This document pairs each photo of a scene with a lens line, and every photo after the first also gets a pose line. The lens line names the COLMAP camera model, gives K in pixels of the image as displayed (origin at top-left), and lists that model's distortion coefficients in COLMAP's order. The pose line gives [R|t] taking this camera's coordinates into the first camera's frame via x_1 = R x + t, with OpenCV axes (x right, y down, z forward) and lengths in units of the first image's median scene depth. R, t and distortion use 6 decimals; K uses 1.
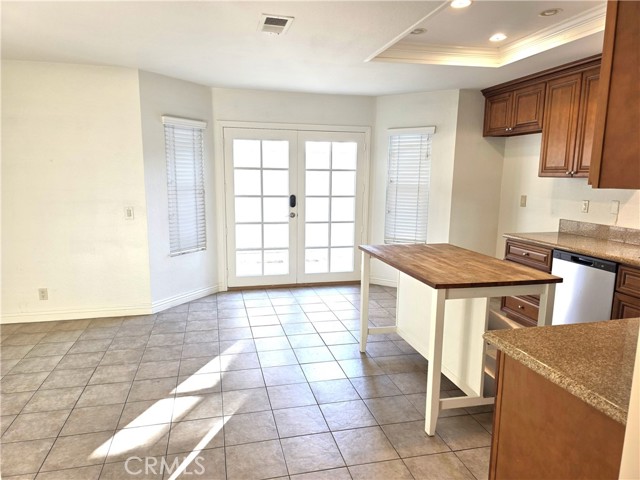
lens RADIAL K [[429.1, 0, 316.9], [0, 429.1, 241.2], [0, 0, 1]] dist [0.080512, -0.077795]
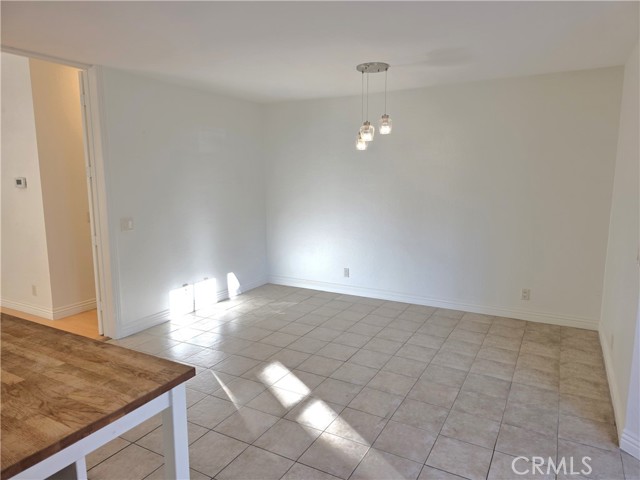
lens RADIAL K [[429.1, 0, 316.9], [0, 429.1, 241.2], [0, 0, 1]] dist [0.080512, -0.077795]
pose [[-0.693431, 0.101068, -0.713399, 0.234215], [-0.112461, 0.962797, 0.245714, -0.165947], [0.711692, 0.250615, -0.656267, 1.072490]]
